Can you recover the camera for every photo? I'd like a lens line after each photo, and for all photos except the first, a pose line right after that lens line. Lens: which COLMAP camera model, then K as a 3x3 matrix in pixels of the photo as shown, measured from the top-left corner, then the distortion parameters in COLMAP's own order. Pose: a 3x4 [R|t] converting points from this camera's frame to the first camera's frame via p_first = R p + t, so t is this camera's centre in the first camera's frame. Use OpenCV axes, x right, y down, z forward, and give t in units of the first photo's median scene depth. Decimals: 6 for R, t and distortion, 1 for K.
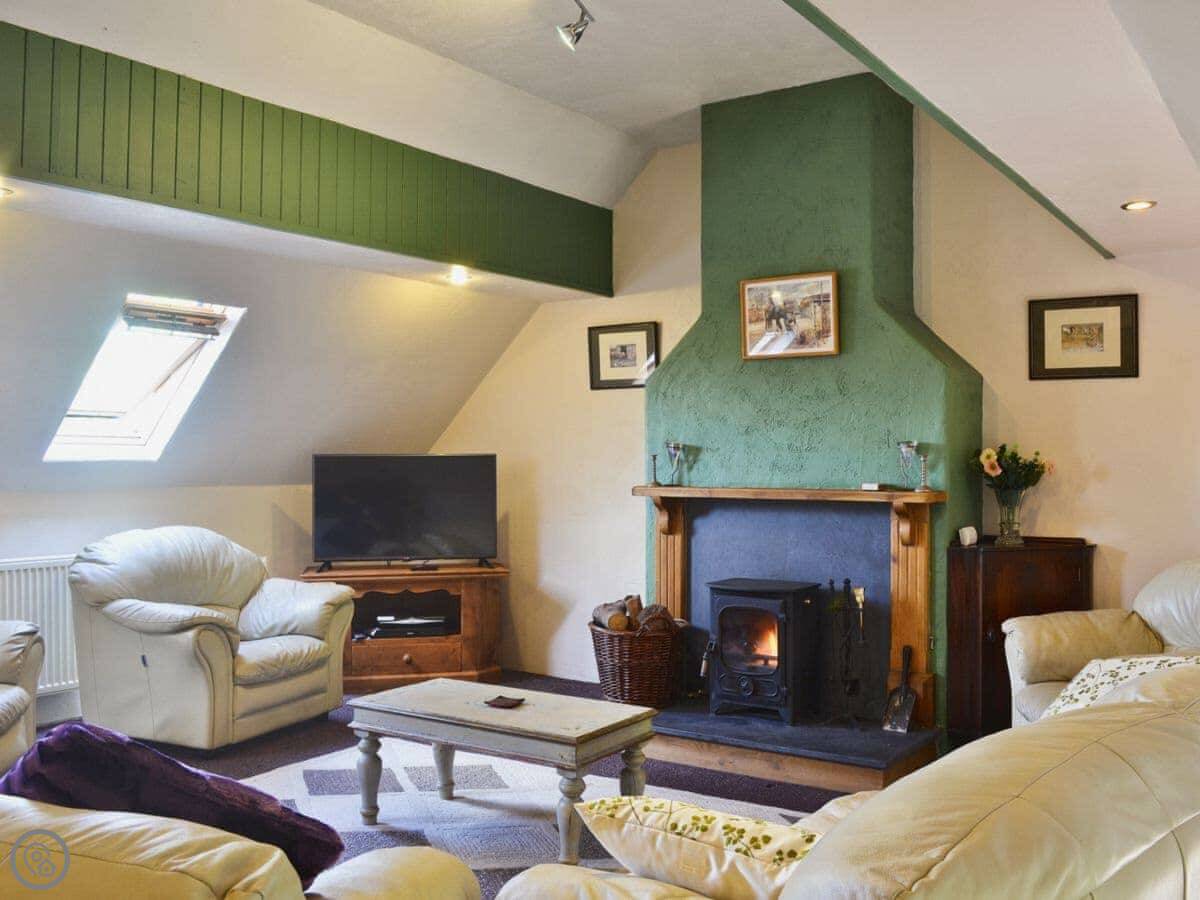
lens RADIAL K [[1105.1, 0, 600.0], [0, 1105.1, 450.0], [0, 0, 1]] dist [-0.072860, -0.001180]
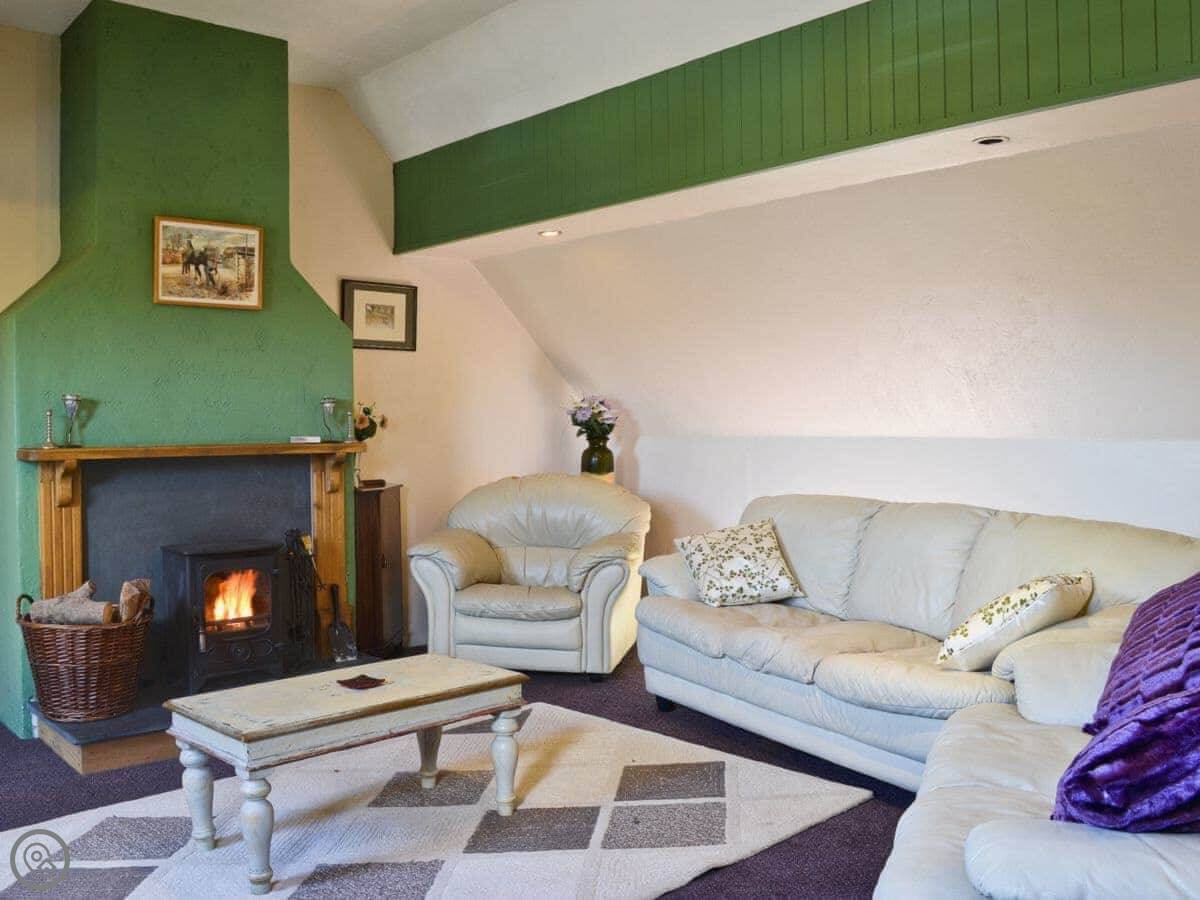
lens RADIAL K [[1079.4, 0, 600.0], [0, 1079.4, 450.0], [0, 0, 1]] dist [-0.089496, -0.004058]
pose [[0.218817, -0.024945, 0.975447, -0.667173], [0.003941, 0.999688, 0.024681, 0.018191], [-0.975758, -0.001556, 0.218847, 0.480323]]
